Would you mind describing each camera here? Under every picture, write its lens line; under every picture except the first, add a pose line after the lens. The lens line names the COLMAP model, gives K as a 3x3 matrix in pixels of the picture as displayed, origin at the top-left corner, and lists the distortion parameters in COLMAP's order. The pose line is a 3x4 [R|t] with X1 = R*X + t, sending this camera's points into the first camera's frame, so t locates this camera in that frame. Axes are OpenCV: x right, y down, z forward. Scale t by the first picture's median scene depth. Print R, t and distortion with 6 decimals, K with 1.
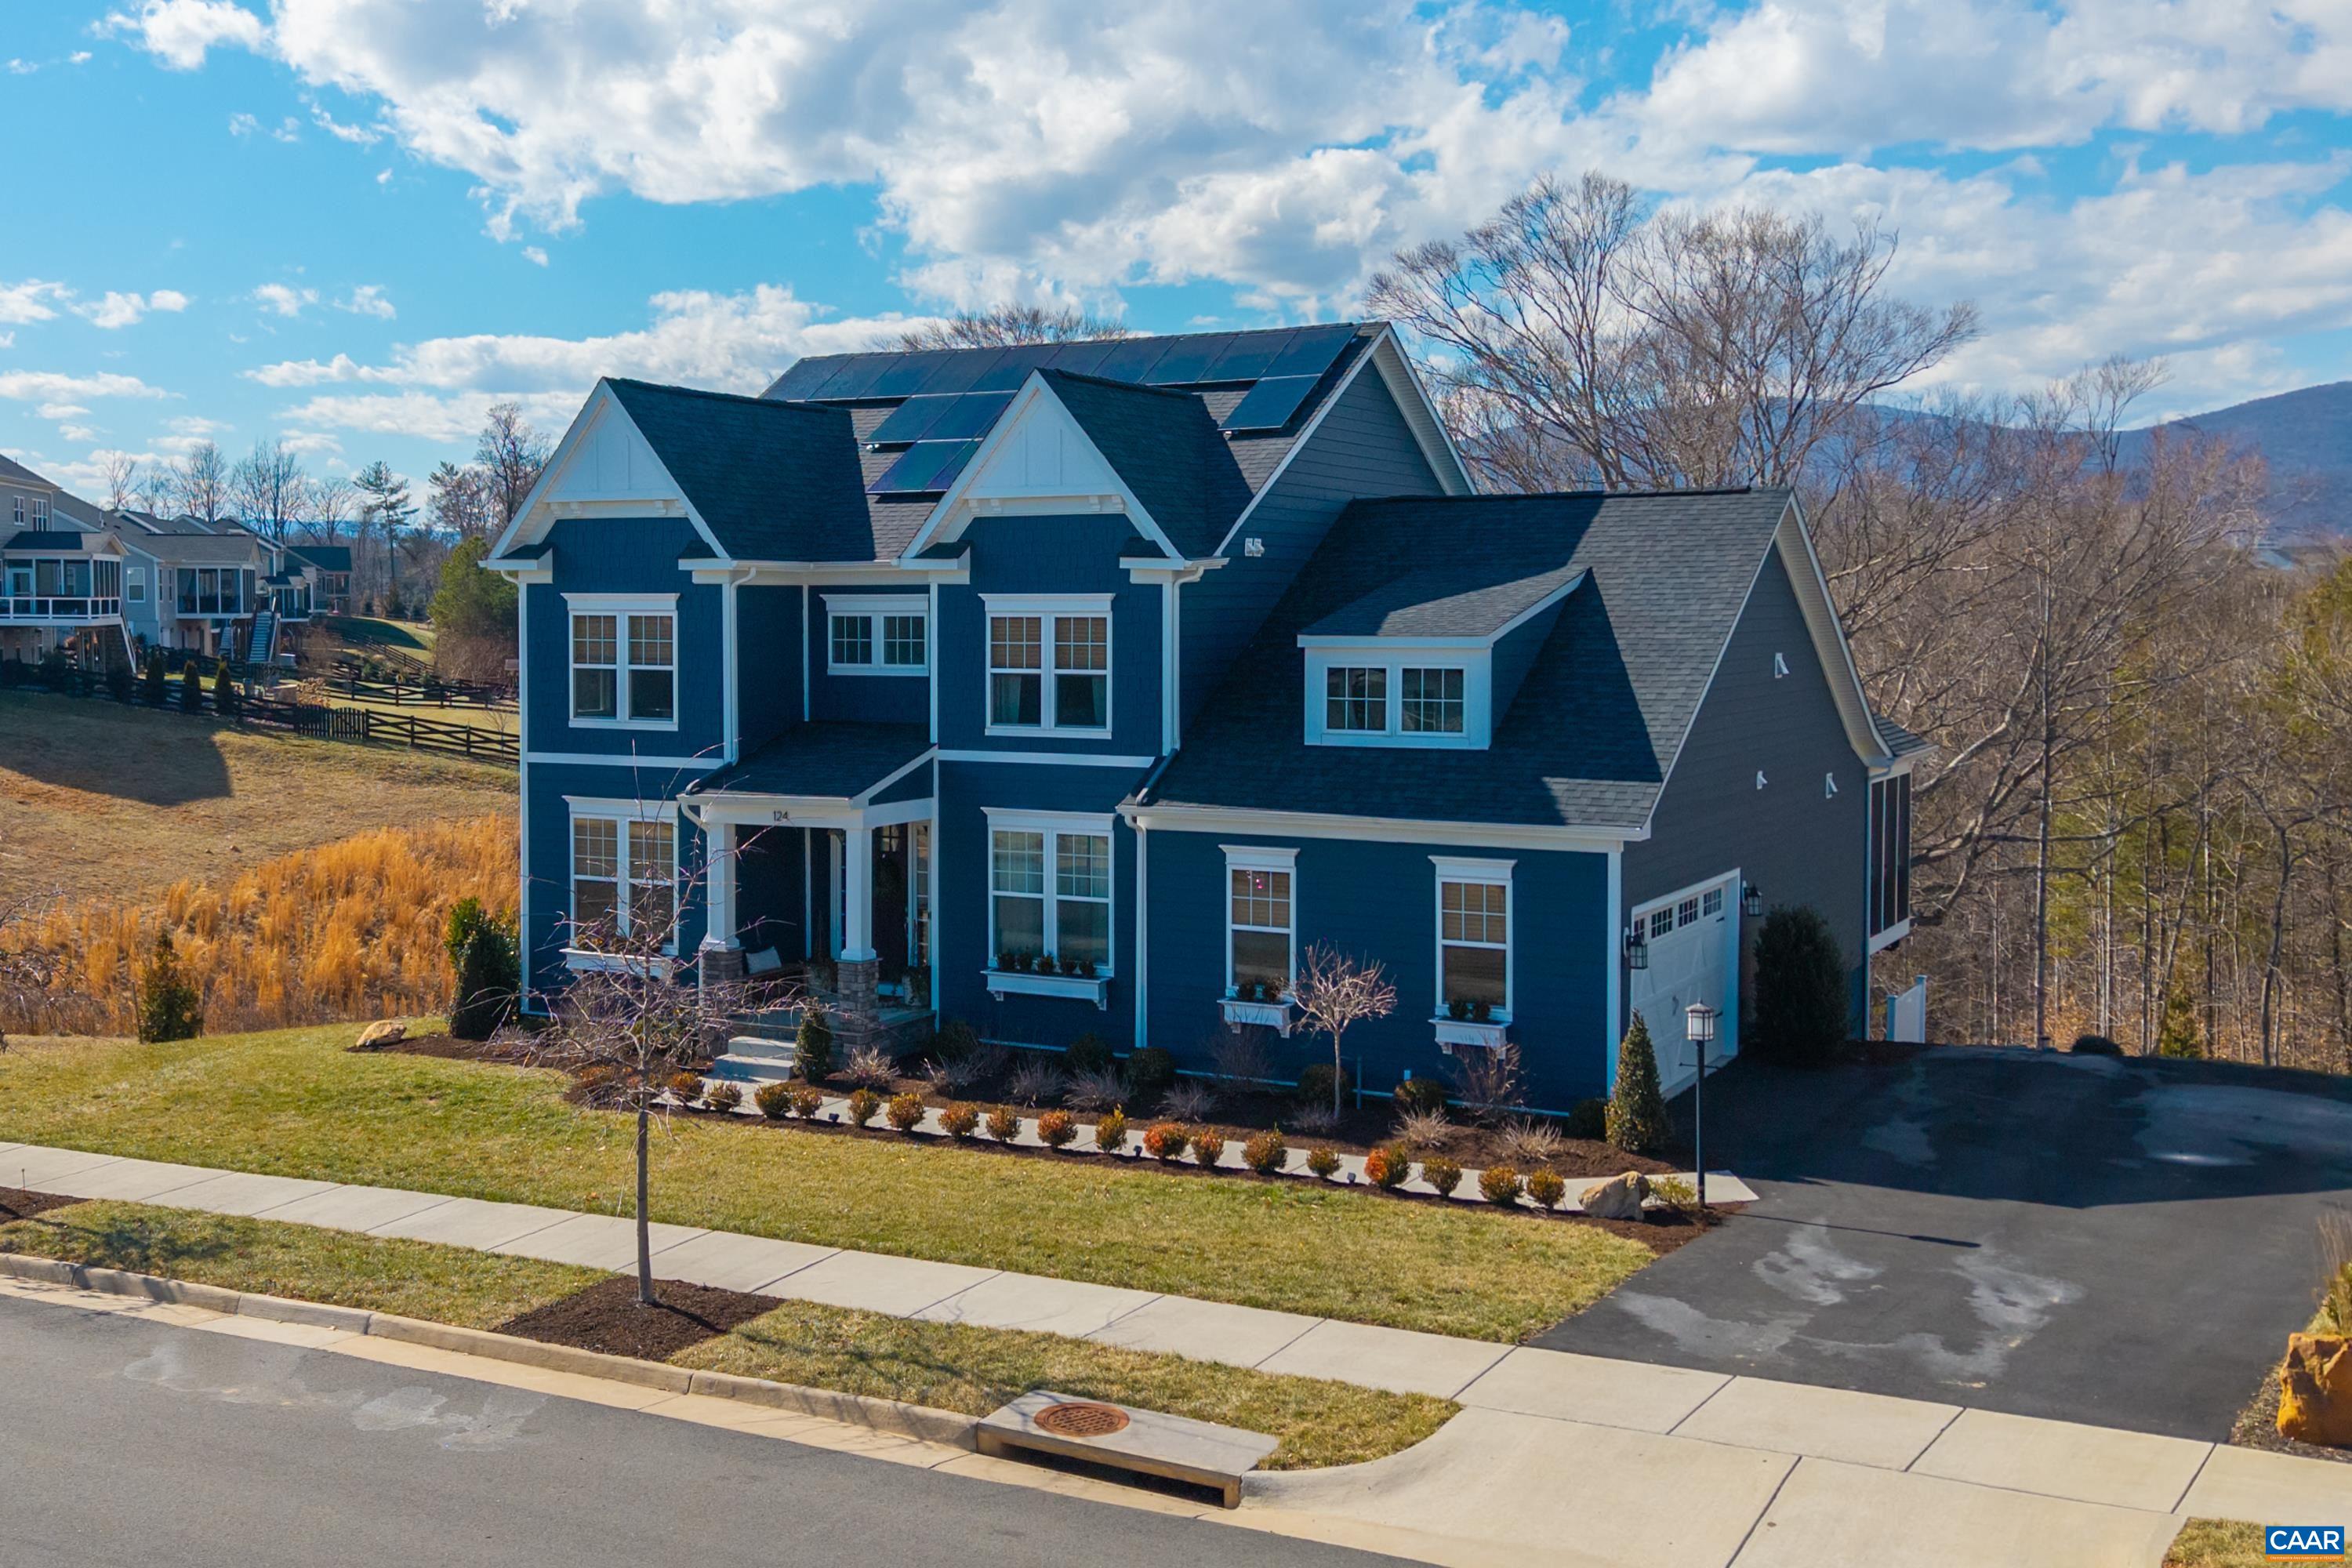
lens RADIAL K [[2180.5, 0, 1183.4], [0, 2180.5, 754.0], [0, 0, 1]] dist [0.041872, -0.014897]
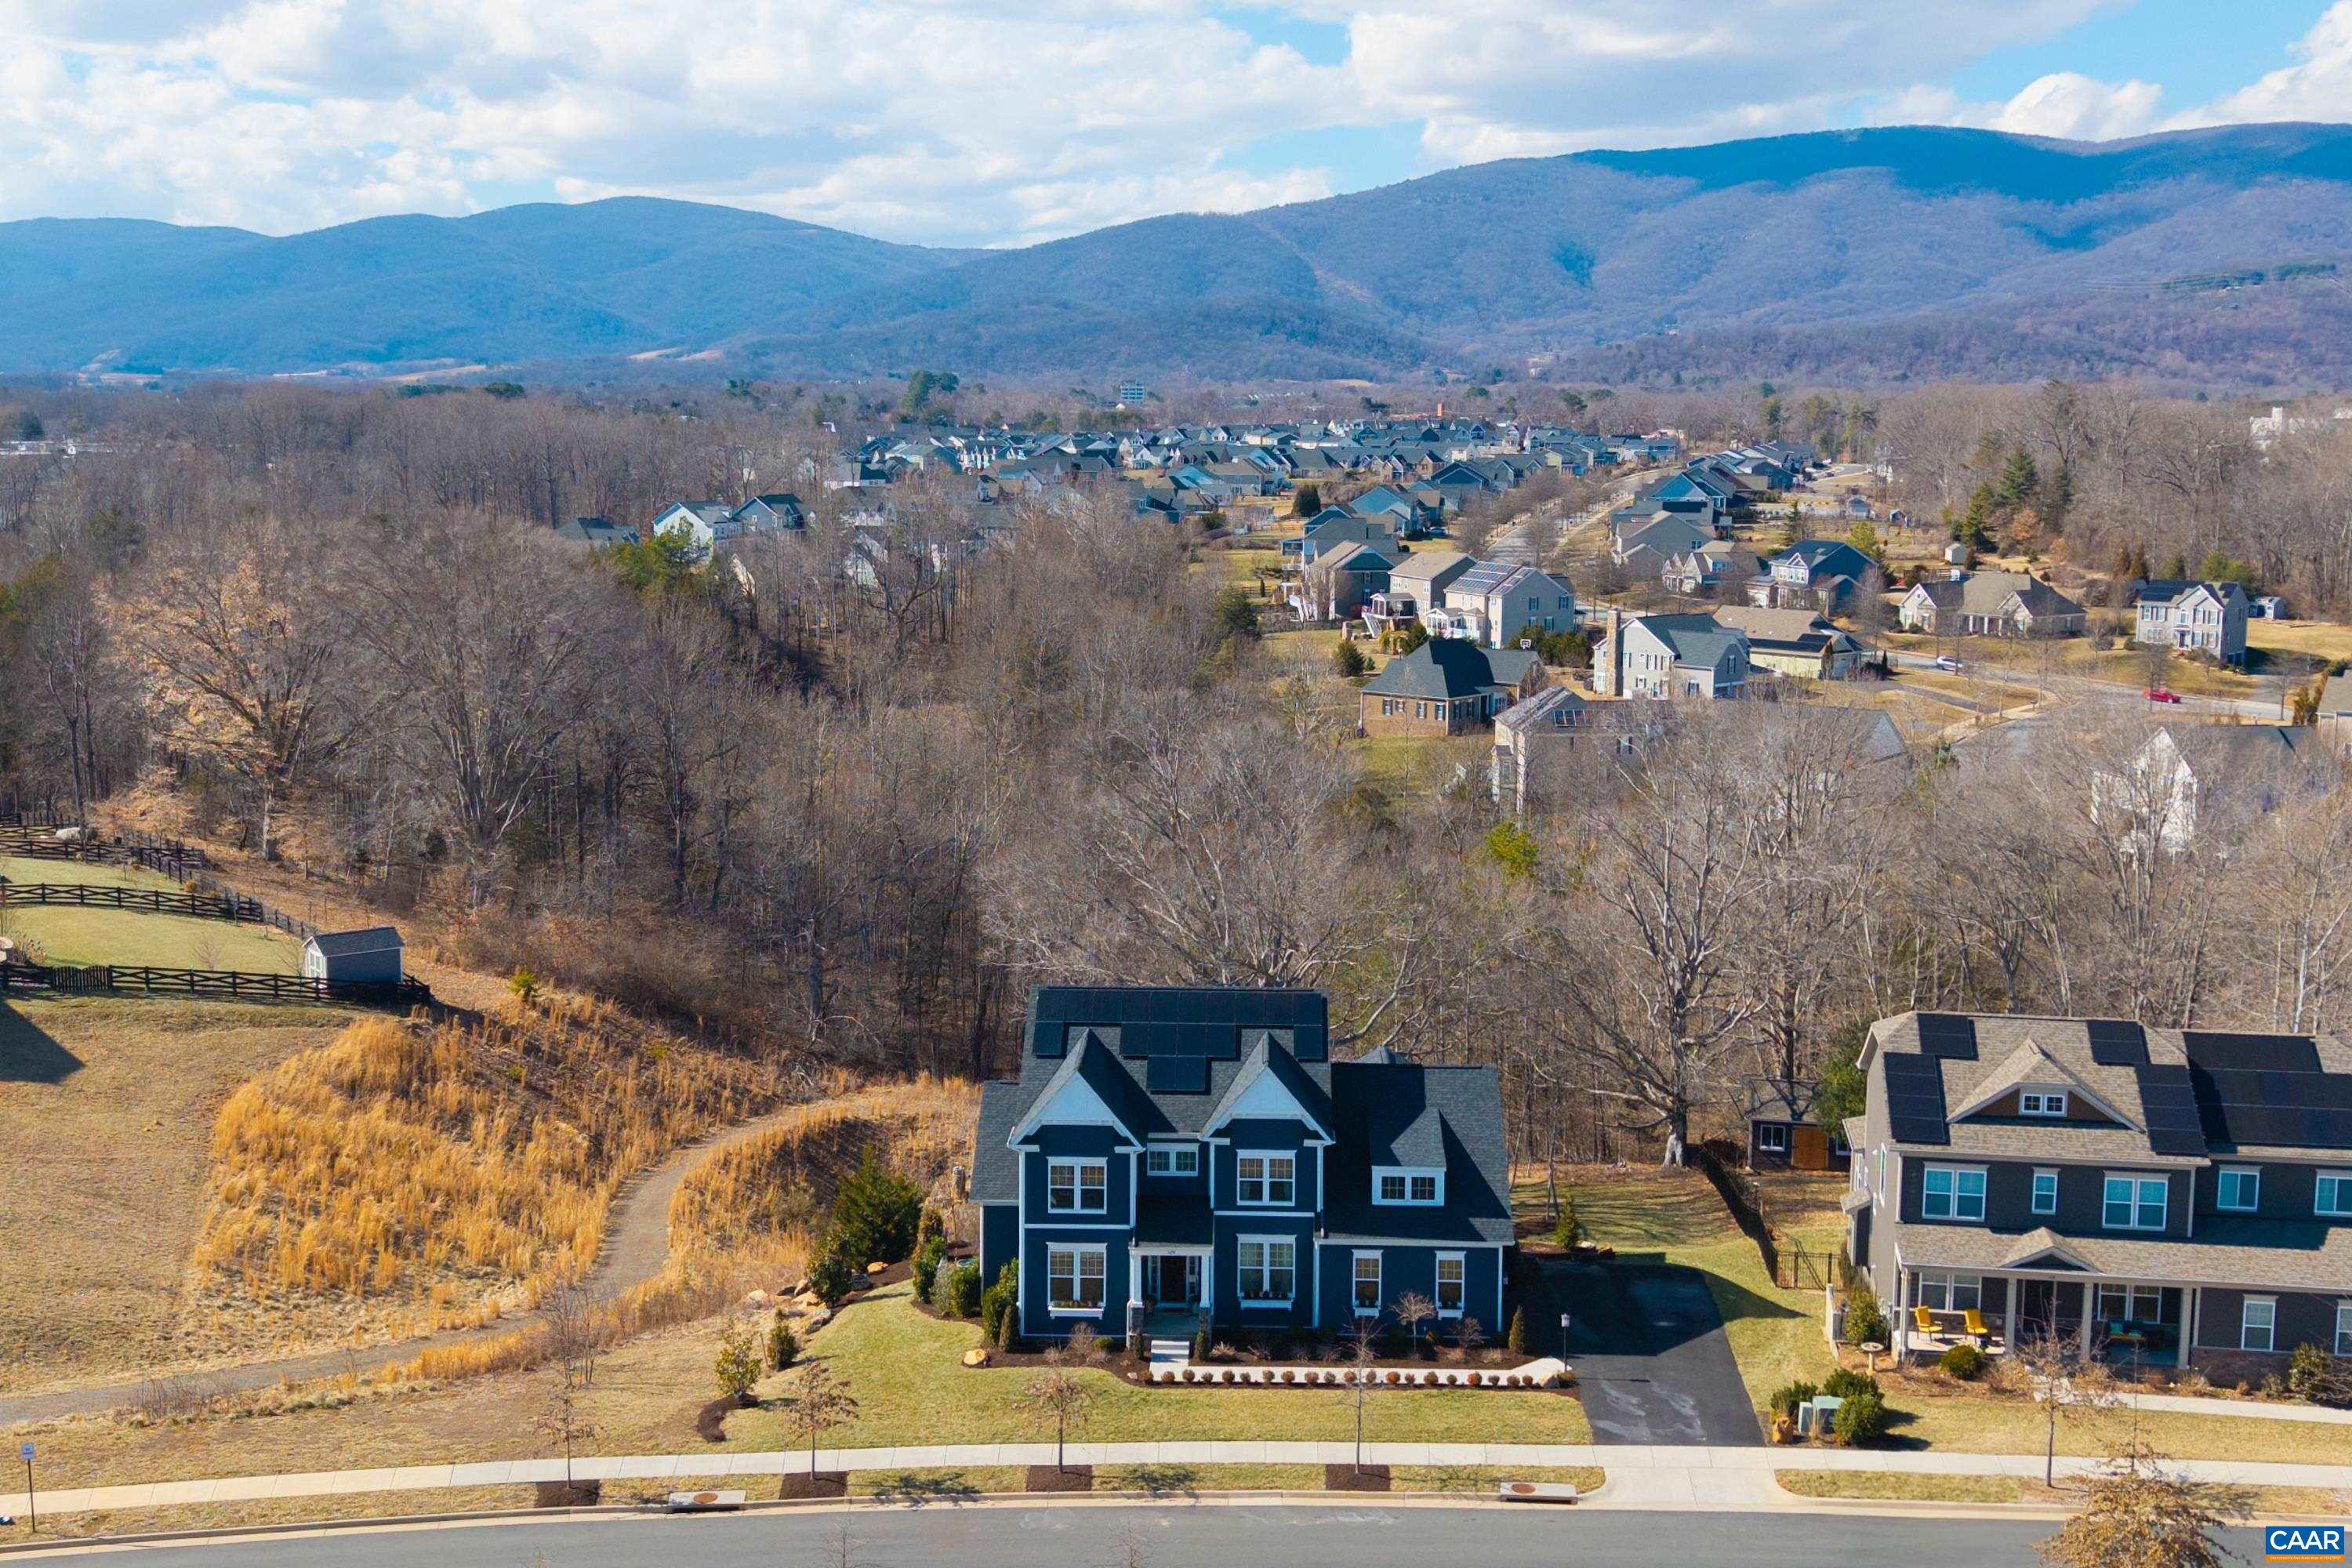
lens RADIAL K [[2180.5, 0, 1183.4], [0, 2180.5, 754.0], [0, 0, 1]] dist [0.041872, -0.014897]
pose [[0.912169, -0.047156, 0.407093, -1.212495], [0.023720, 0.997767, 0.062429, -0.724192], [-0.409128, -0.047290, 0.911251, -1.299366]]
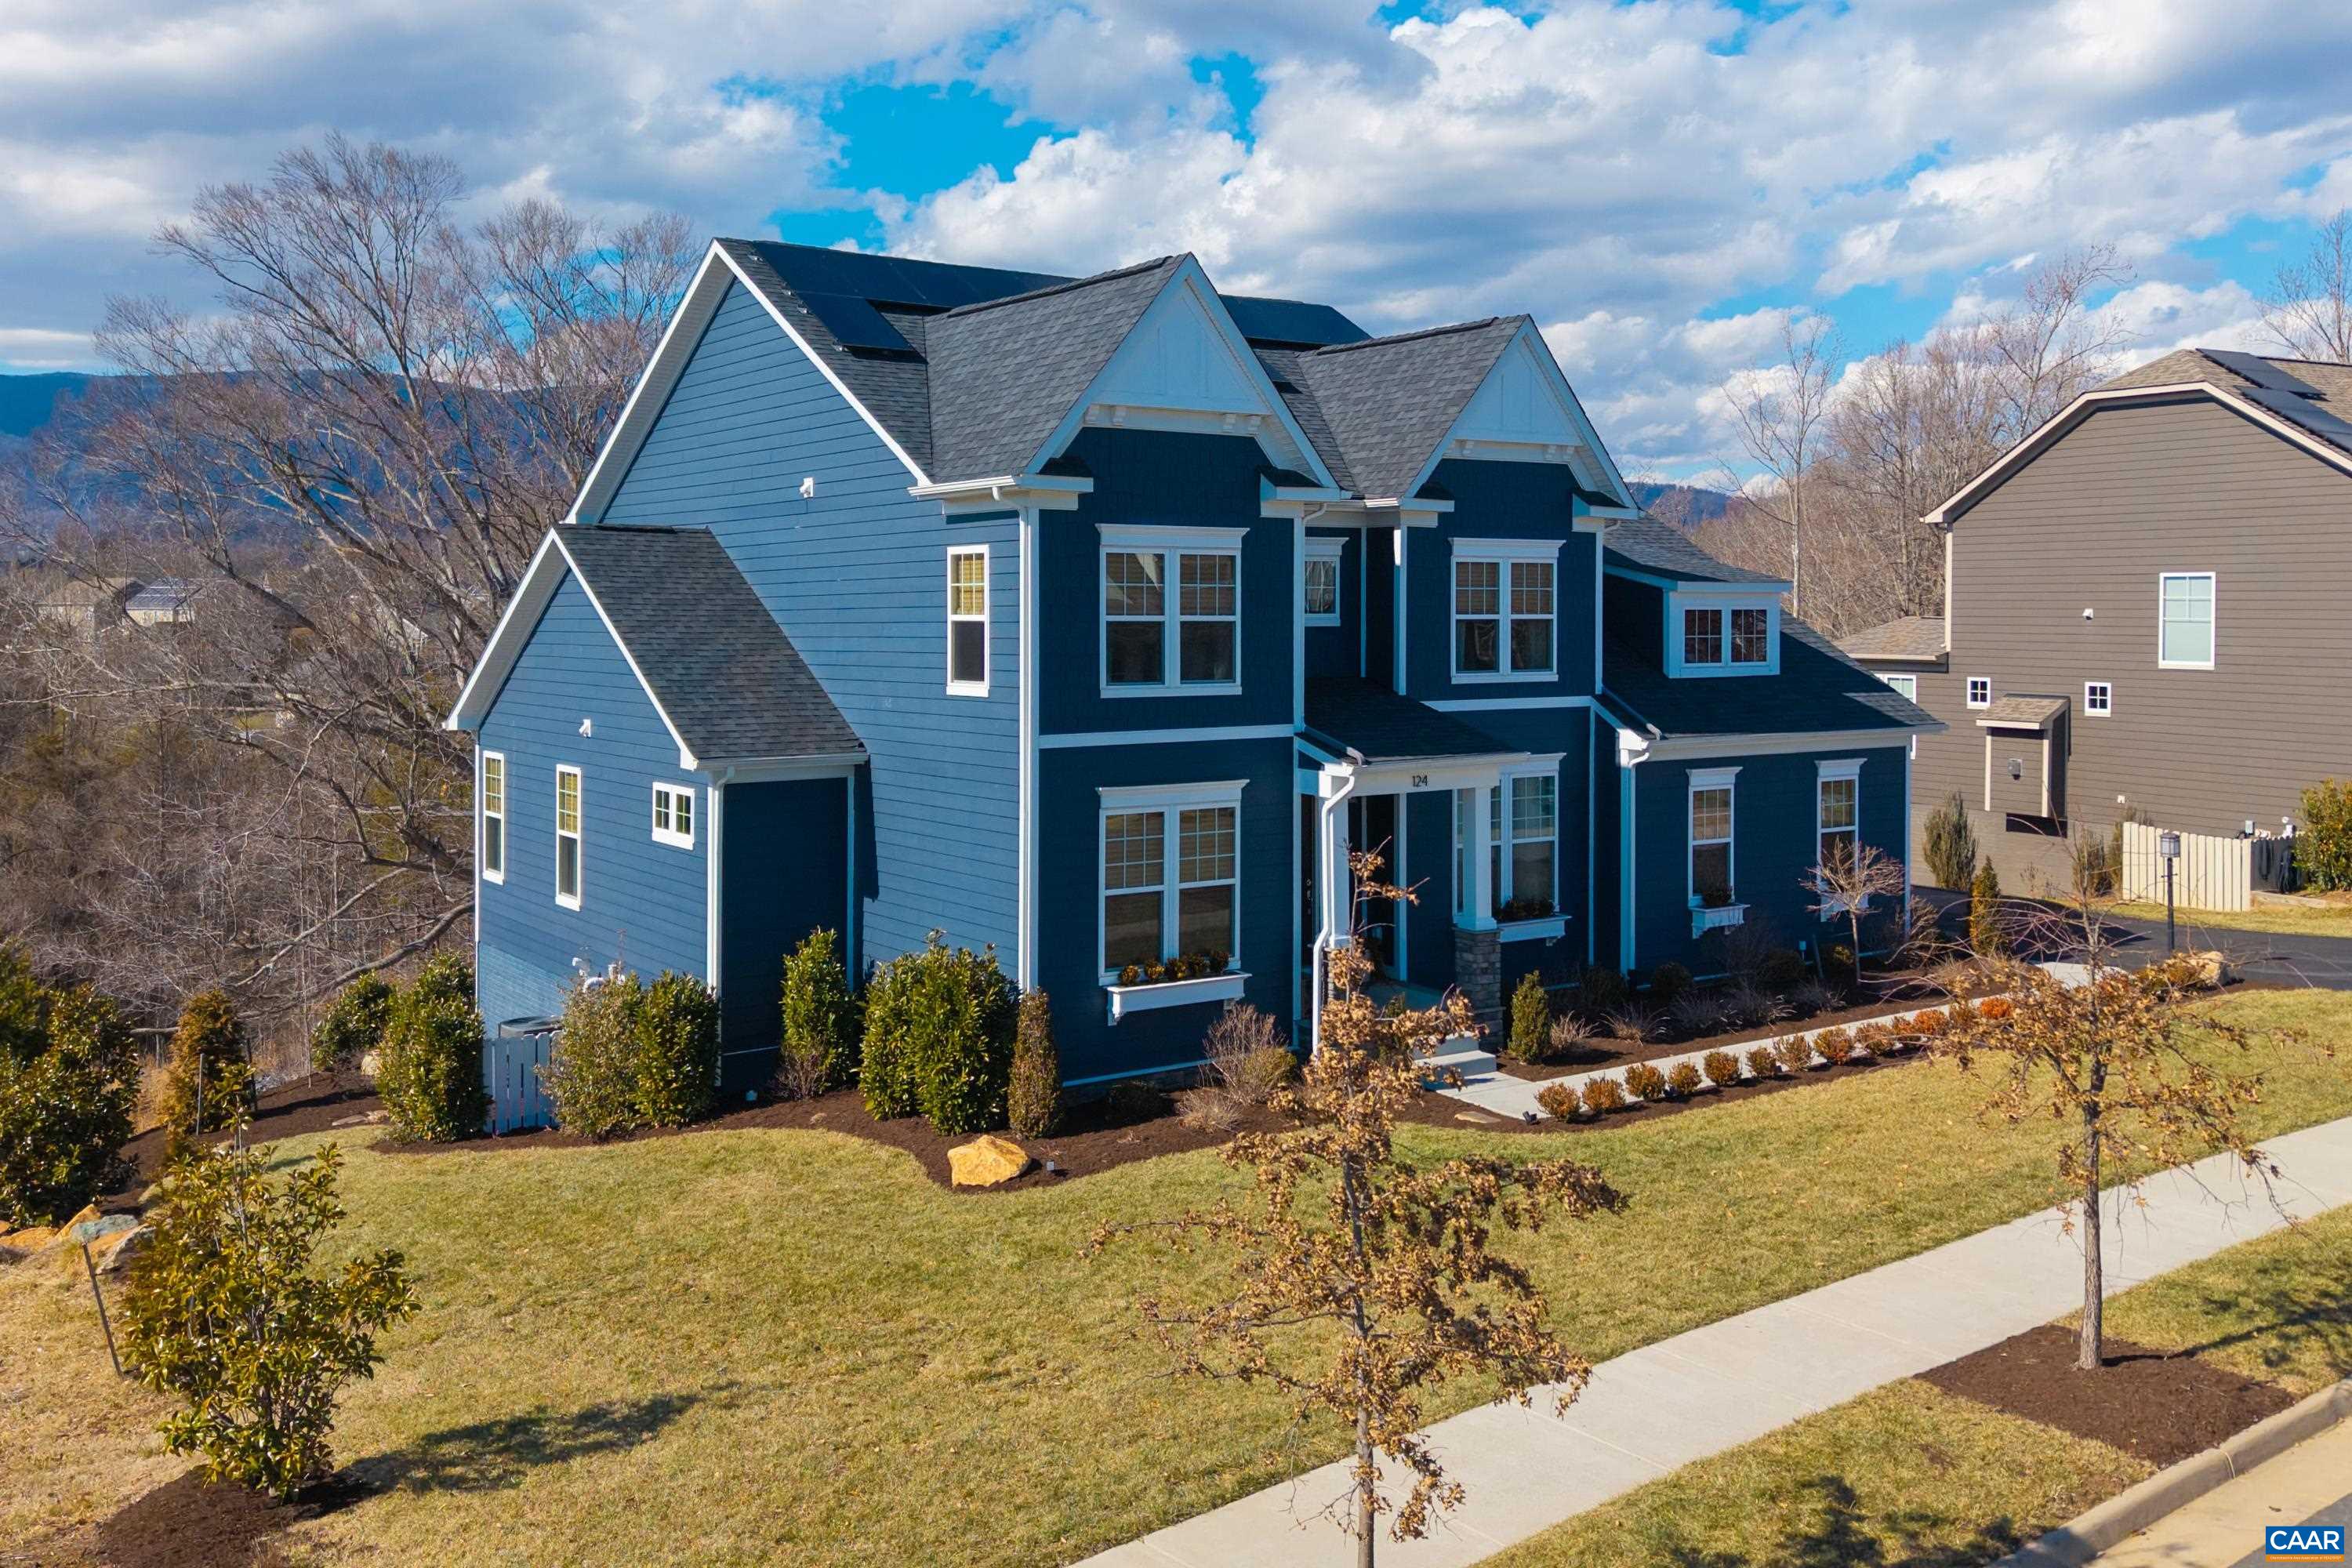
lens RADIAL K [[2180.5, 0, 1183.4], [0, 2180.5, 754.0], [0, 0, 1]] dist [0.041872, -0.014897]
pose [[0.468514, -0.067242, 0.880894, -1.070261], [0.044585, 0.997628, 0.052440, -0.035827], [-0.882331, 0.014706, 0.470400, 0.695302]]
